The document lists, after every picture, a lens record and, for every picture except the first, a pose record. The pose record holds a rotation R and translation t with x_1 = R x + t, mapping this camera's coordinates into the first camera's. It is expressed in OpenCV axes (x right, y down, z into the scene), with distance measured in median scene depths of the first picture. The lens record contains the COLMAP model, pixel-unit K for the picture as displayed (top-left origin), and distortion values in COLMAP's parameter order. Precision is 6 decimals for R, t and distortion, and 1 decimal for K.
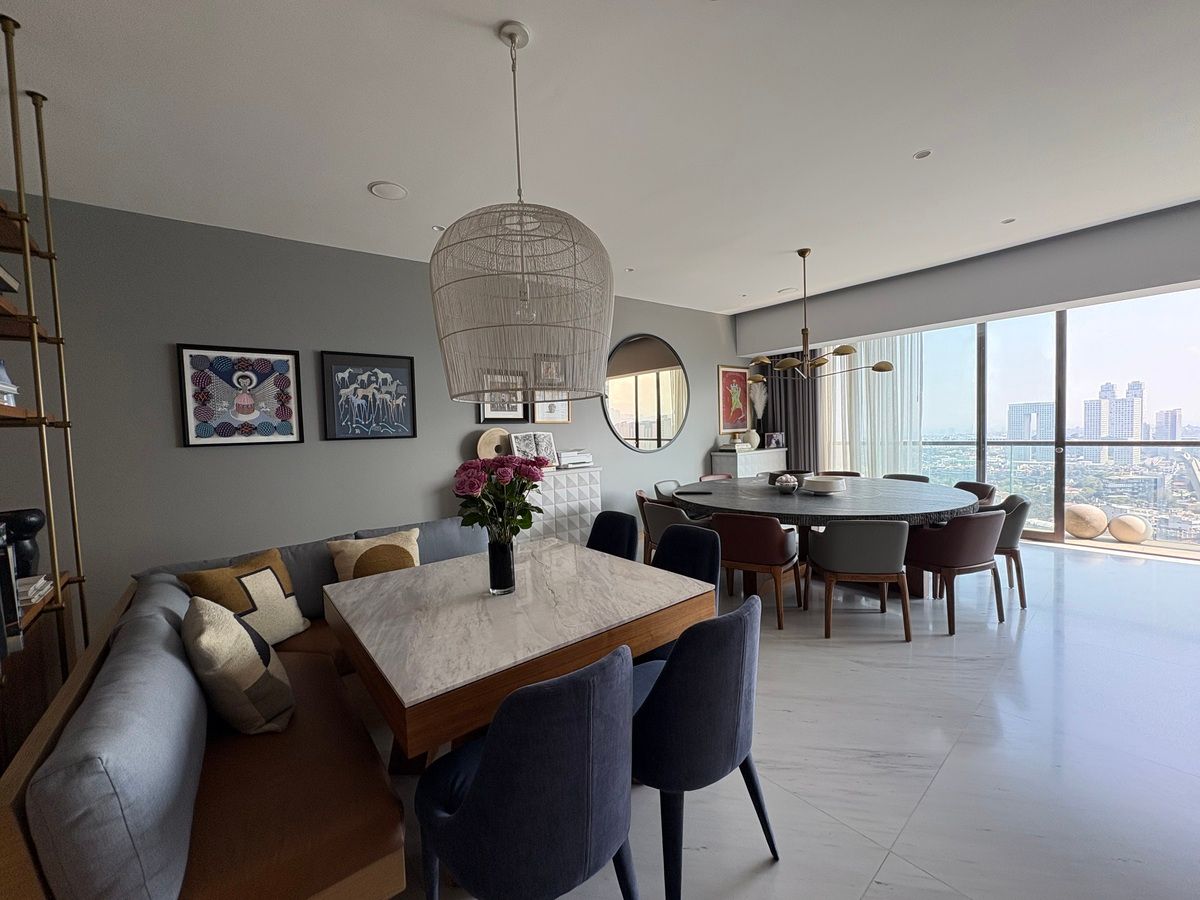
lens RADIAL K [[482.2, 0, 602.8], [0, 482.2, 448.6], [0, 0, 1]] dist [0.000391, 0.001065]
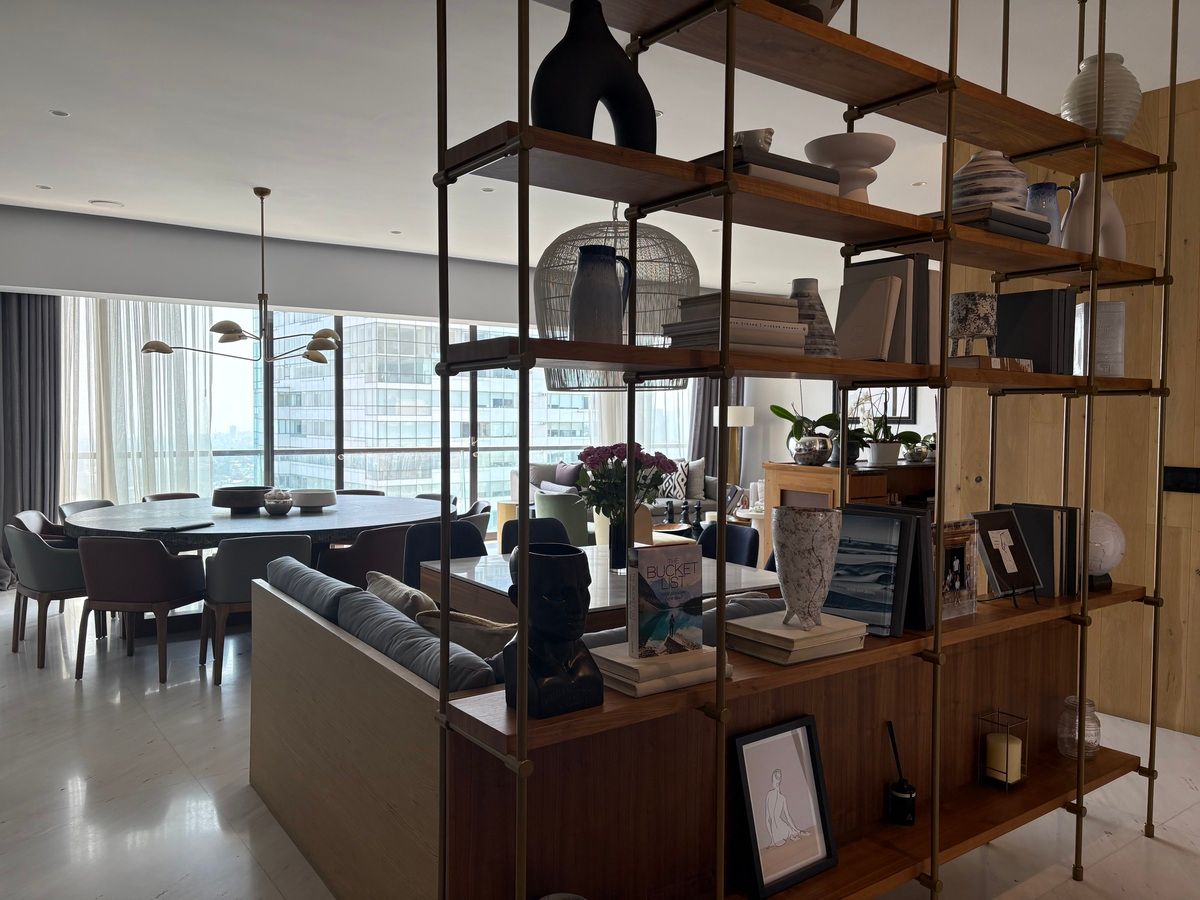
lens RADIAL K [[909.4, 0, 600.5], [0, 909.4, 447.8], [0, 0, 1]] dist [0.041640, -0.036559]
pose [[0.075414, 0.005585, 0.997137, -1.057241], [0.033821, 0.999395, -0.008156, 0.018645], [-0.996579, 0.034340, 0.075180, 0.428532]]
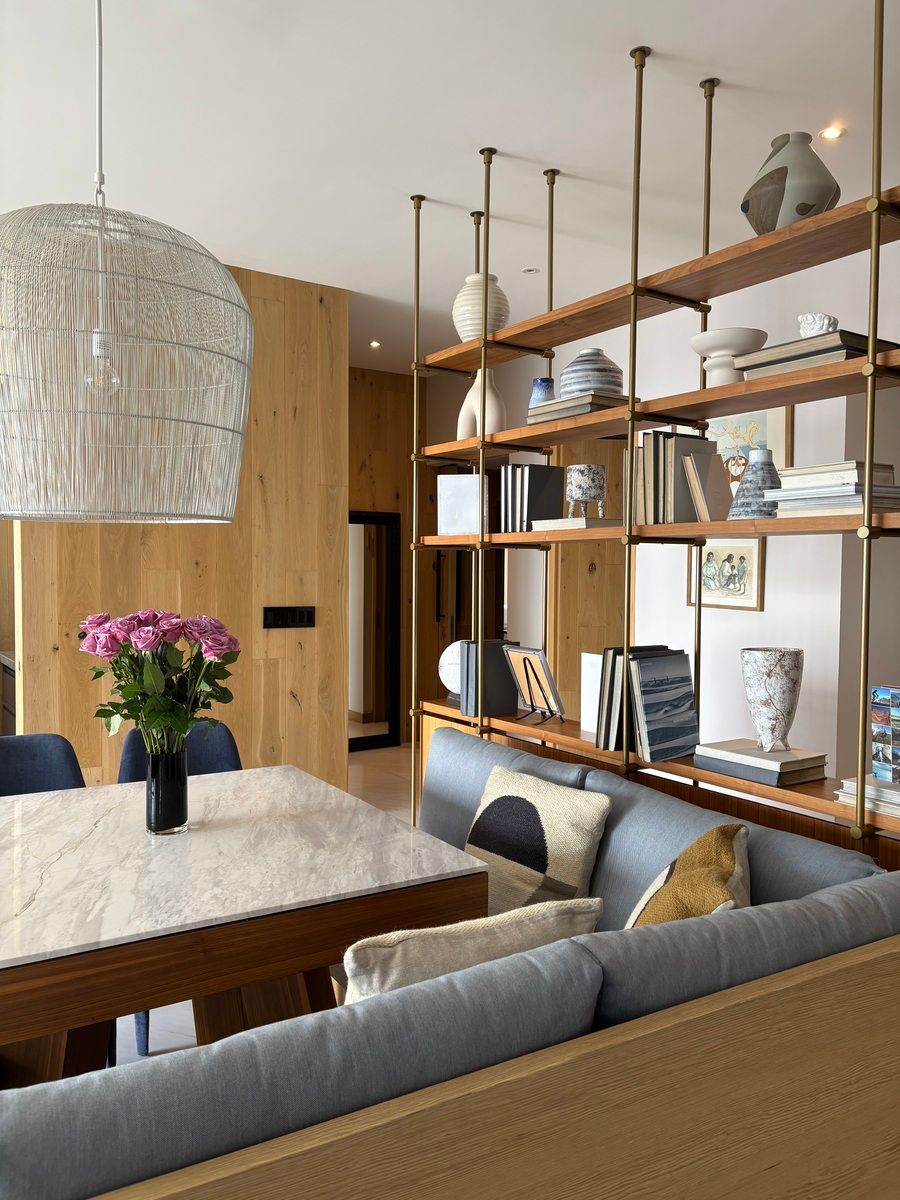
lens RADIAL K [[909.4, 0, 451.2], [0, 909.4, 601.8], [0, 0, 1]] dist [0.041640, -0.036559]
pose [[-0.991881, 0.028515, 0.123932, -0.347740], [0.038067, 0.996426, 0.075404, -0.034143], [-0.121339, 0.079510, -0.989422, 1.008074]]
